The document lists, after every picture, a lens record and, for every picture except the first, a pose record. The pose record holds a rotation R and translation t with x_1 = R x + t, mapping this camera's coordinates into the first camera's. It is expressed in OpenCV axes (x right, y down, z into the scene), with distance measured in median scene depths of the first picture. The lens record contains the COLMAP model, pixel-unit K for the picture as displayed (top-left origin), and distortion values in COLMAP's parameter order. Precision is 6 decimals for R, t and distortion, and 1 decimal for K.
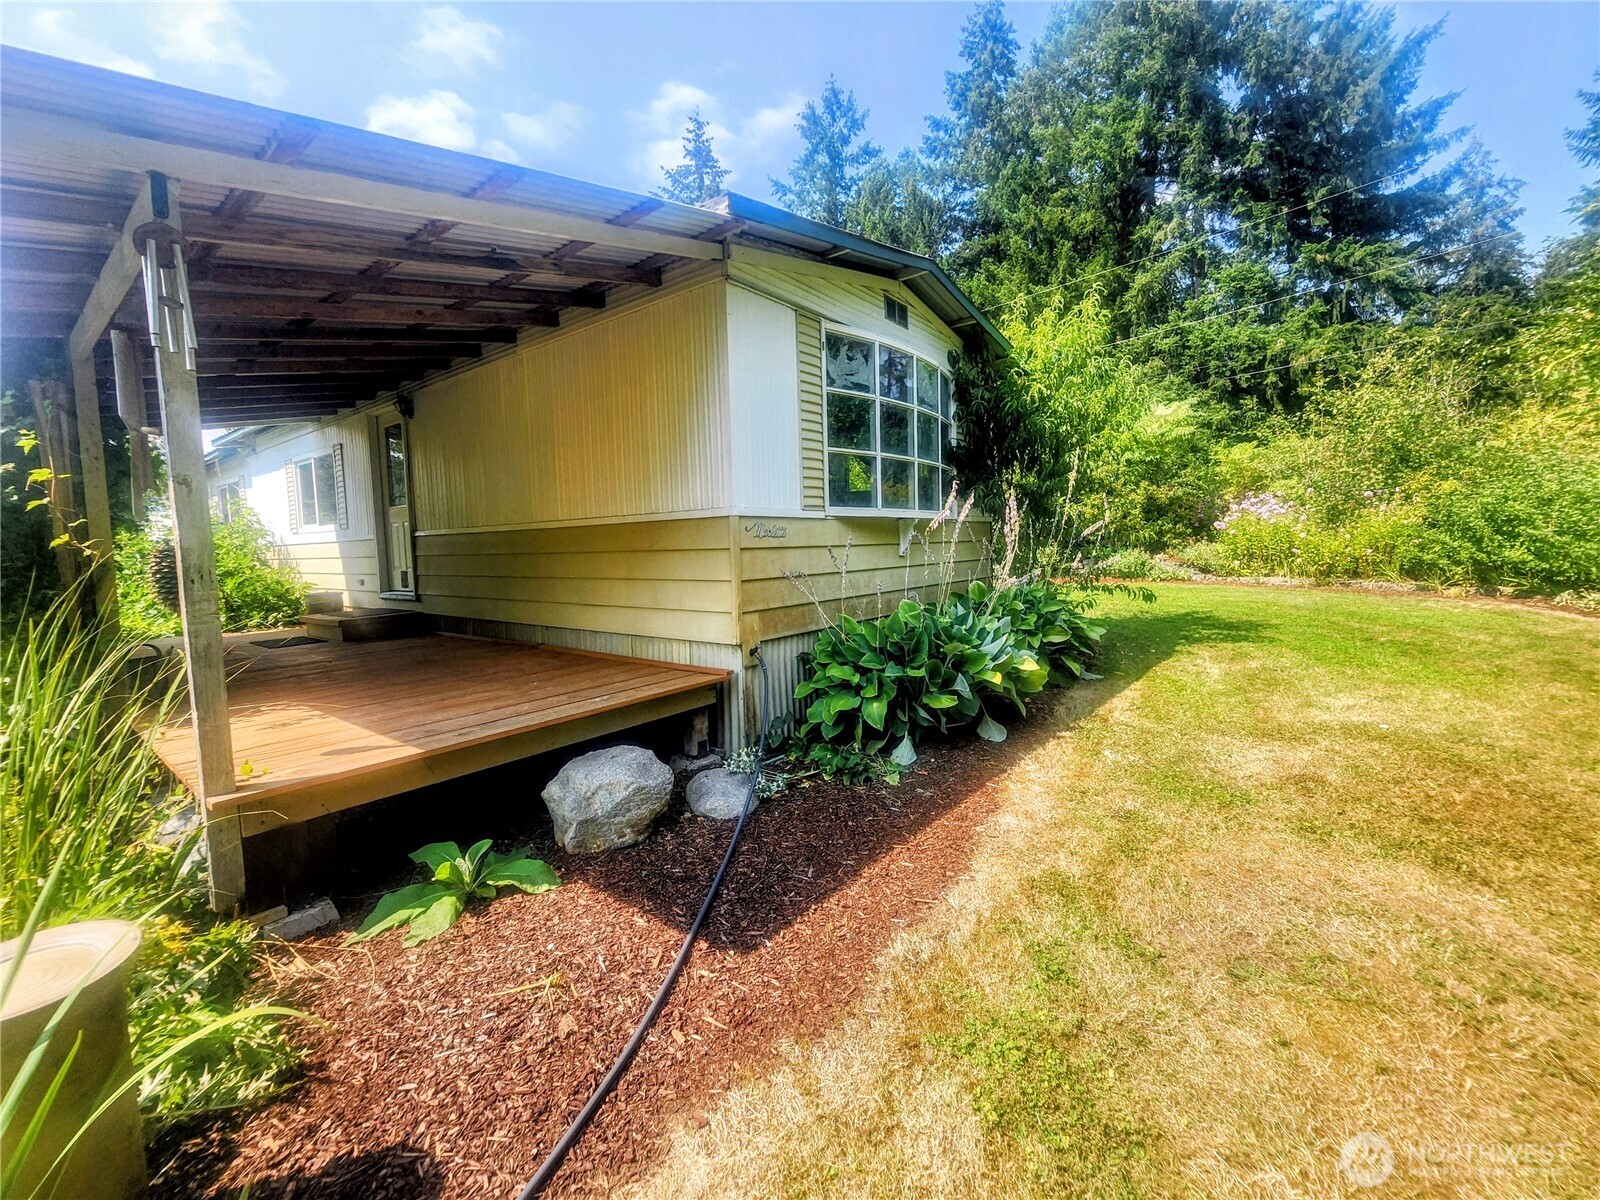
lens RADIAL K [[668.3, 0, 803.0], [0, 668.3, 575.7], [0, 0, 1]] dist [0.000598, 0.000683]
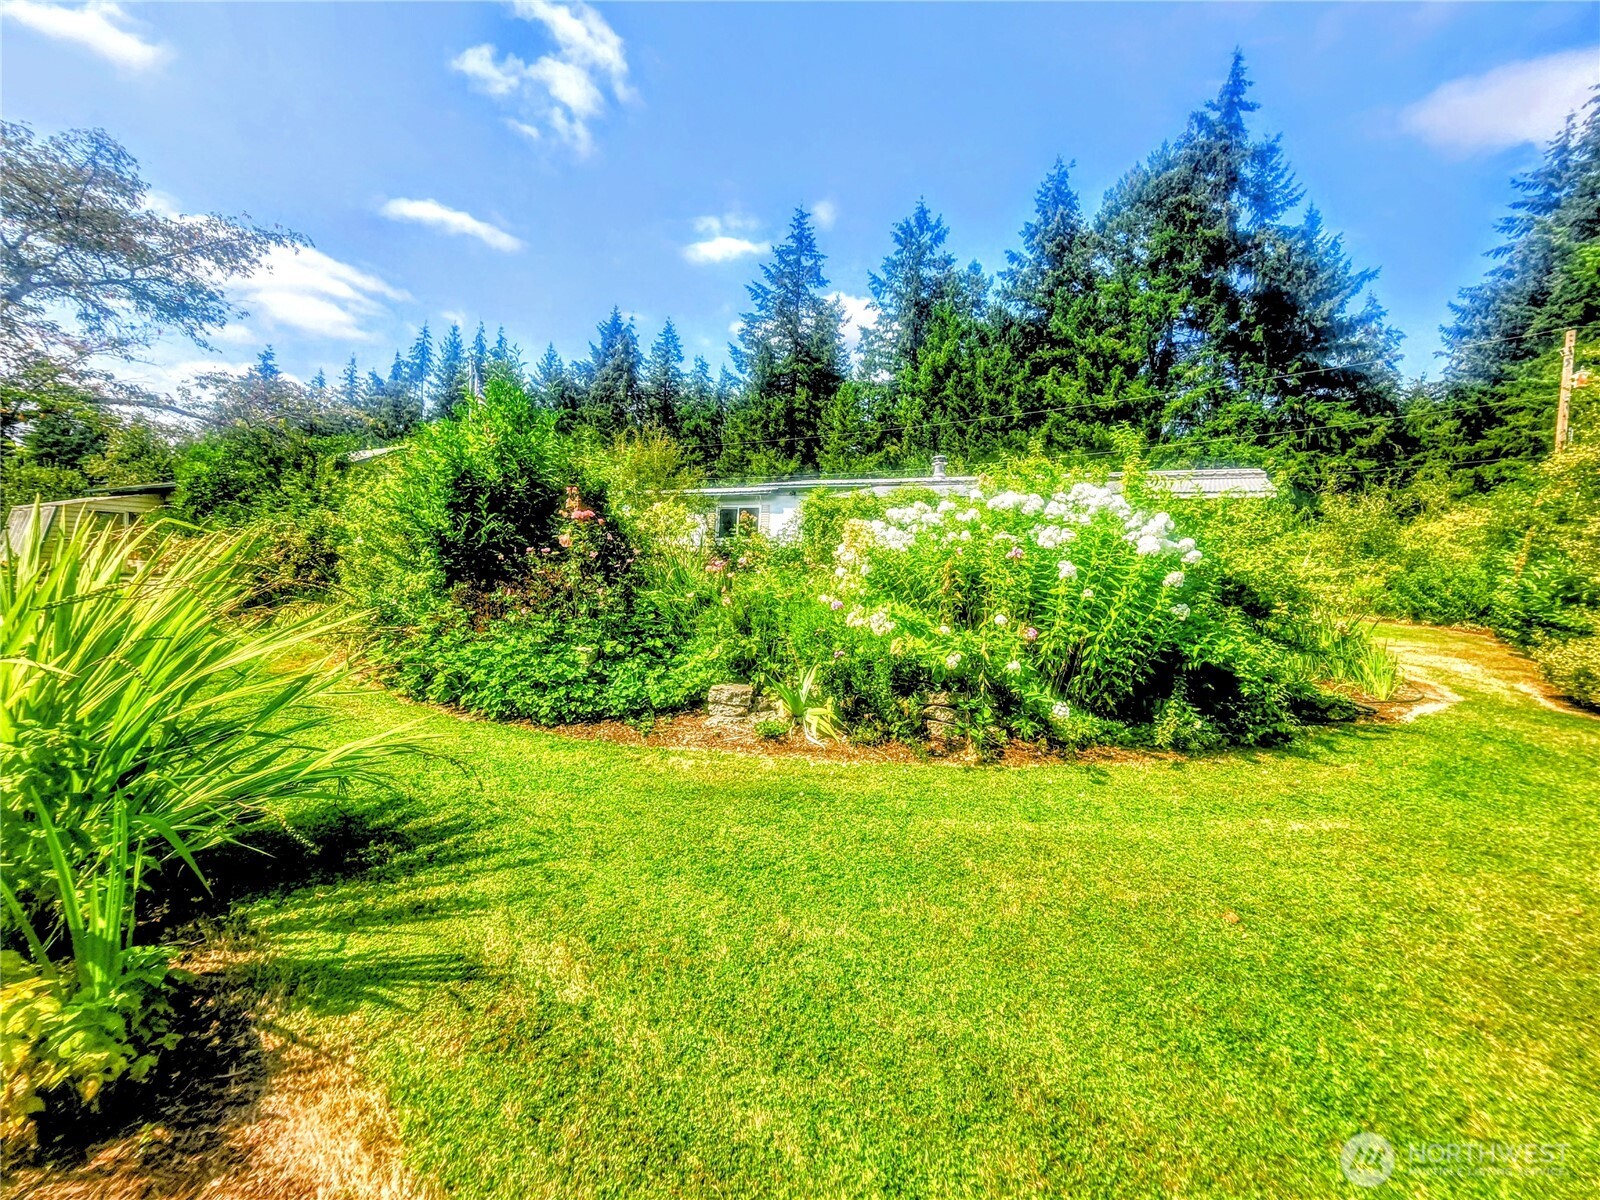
lens RADIAL K [[668.3, 0, 803.0], [0, 668.3, 575.7], [0, 0, 1]] dist [0.000598, 0.000683]
pose [[0.990124, 0.080360, 0.114875, -0.433828], [-0.076247, 0.996296, -0.039763, 0.042763], [-0.117645, 0.030612, 0.992584, -0.324490]]
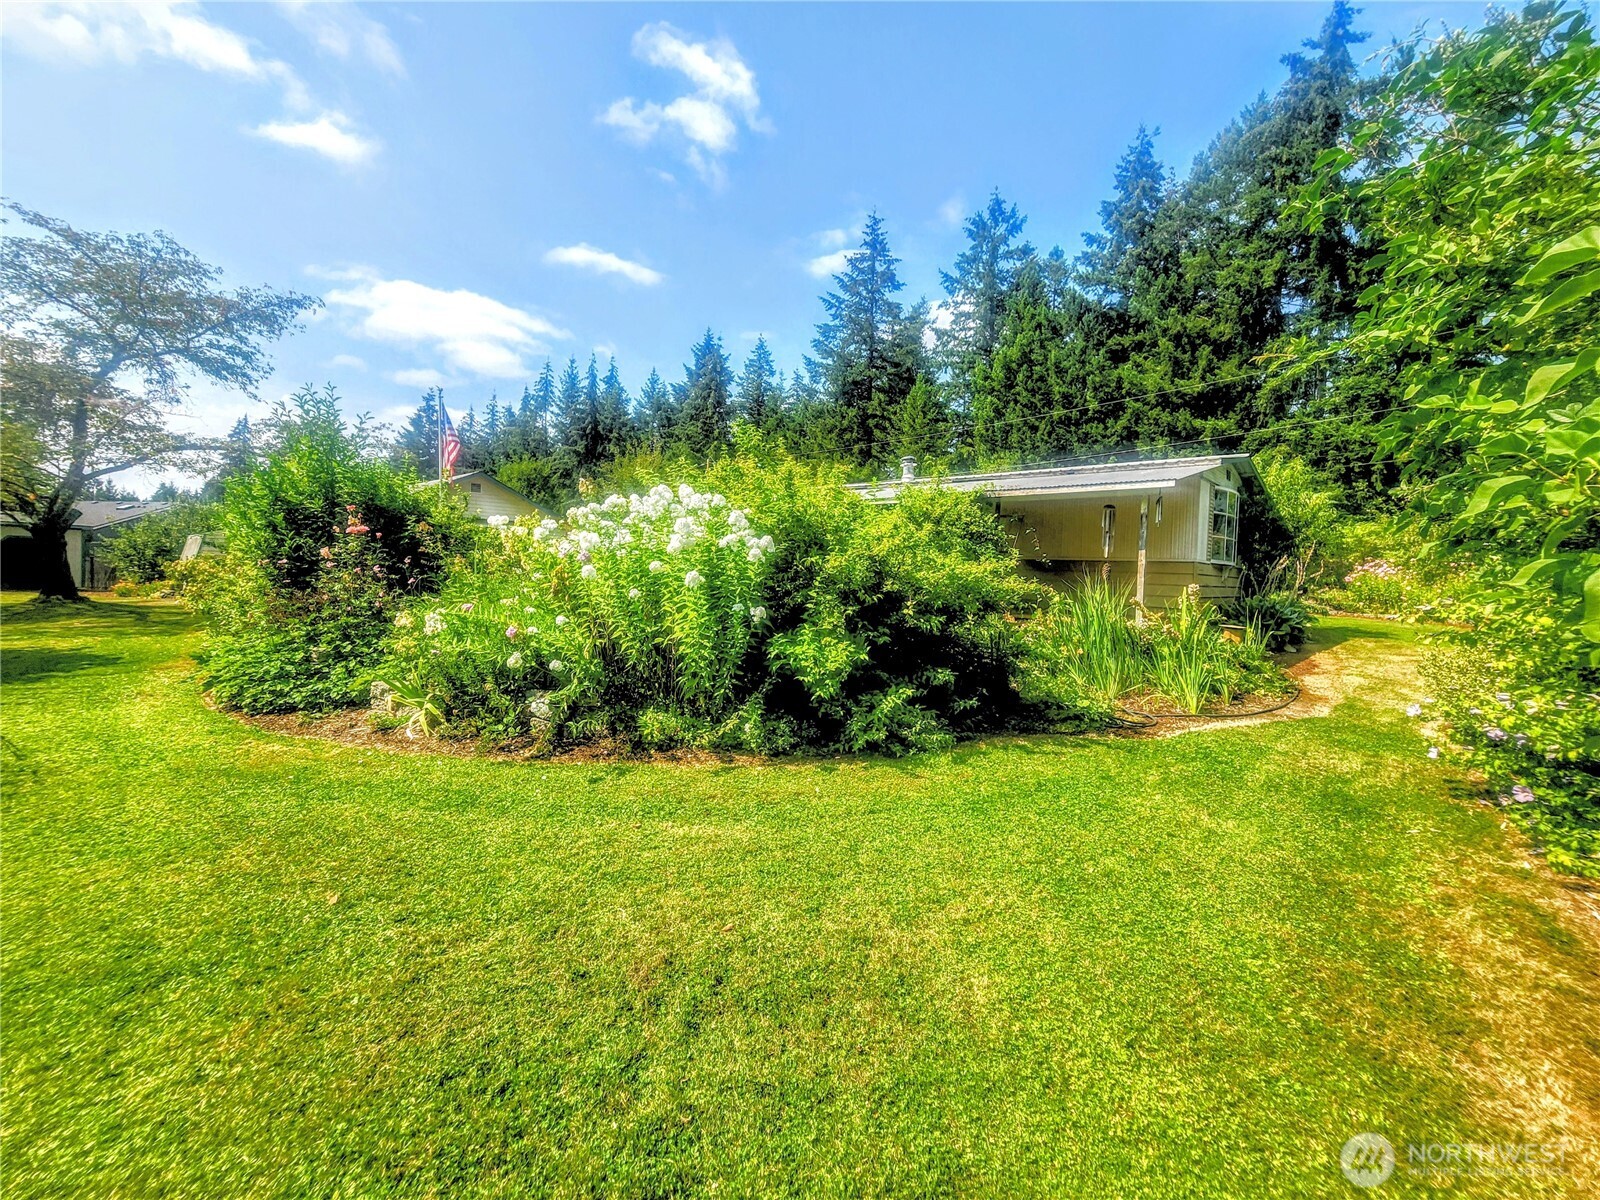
lens RADIAL K [[668.3, 0, 803.0], [0, 668.3, 575.7], [0, 0, 1]] dist [0.000598, 0.000683]
pose [[0.994735, 0.064357, -0.079748, -0.266923], [-0.067497, 0.997022, -0.037313, 0.031666], [0.077110, 0.042499, 0.996116, -0.331438]]
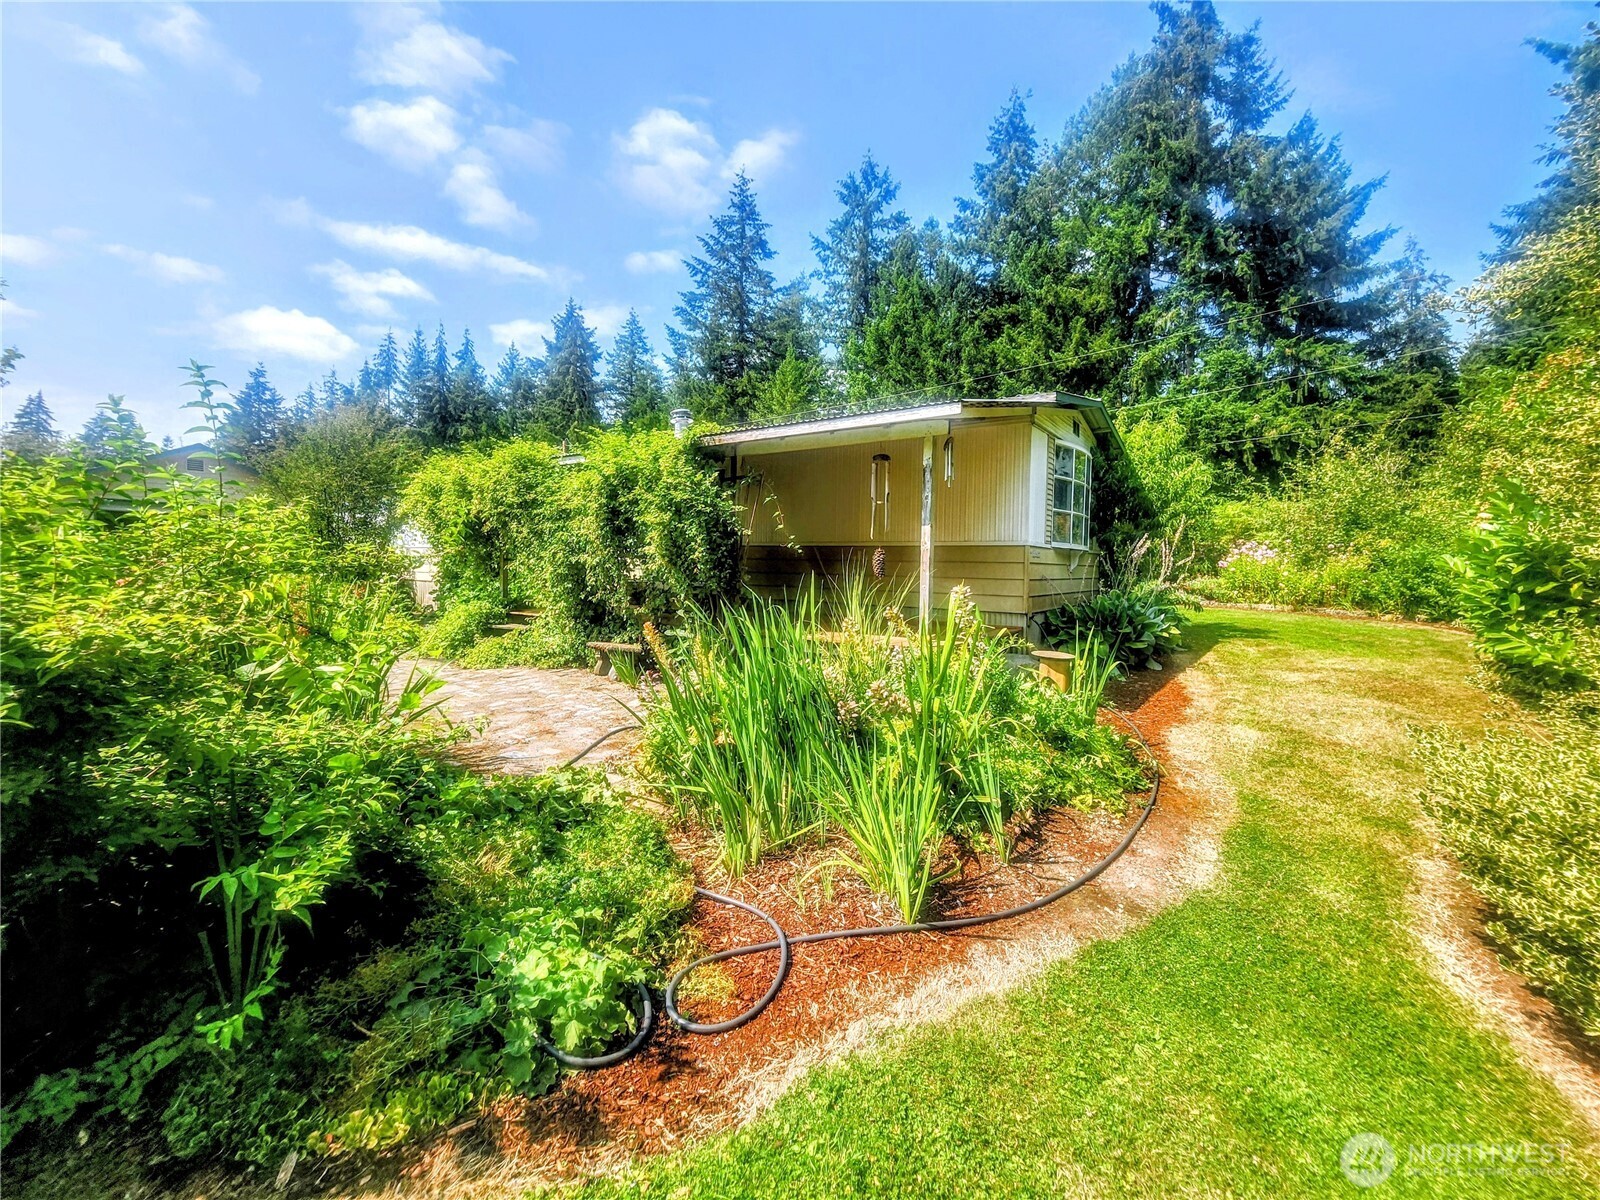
lens RADIAL K [[668.3, 0, 803.0], [0, 668.3, 575.7], [0, 0, 1]] dist [0.000598, 0.000683]
pose [[0.997588, 0.045973, 0.052003, -0.153522], [-0.044303, 0.998479, -0.032824, 0.015740], [-0.053433, 0.030441, 0.998107, -0.157746]]
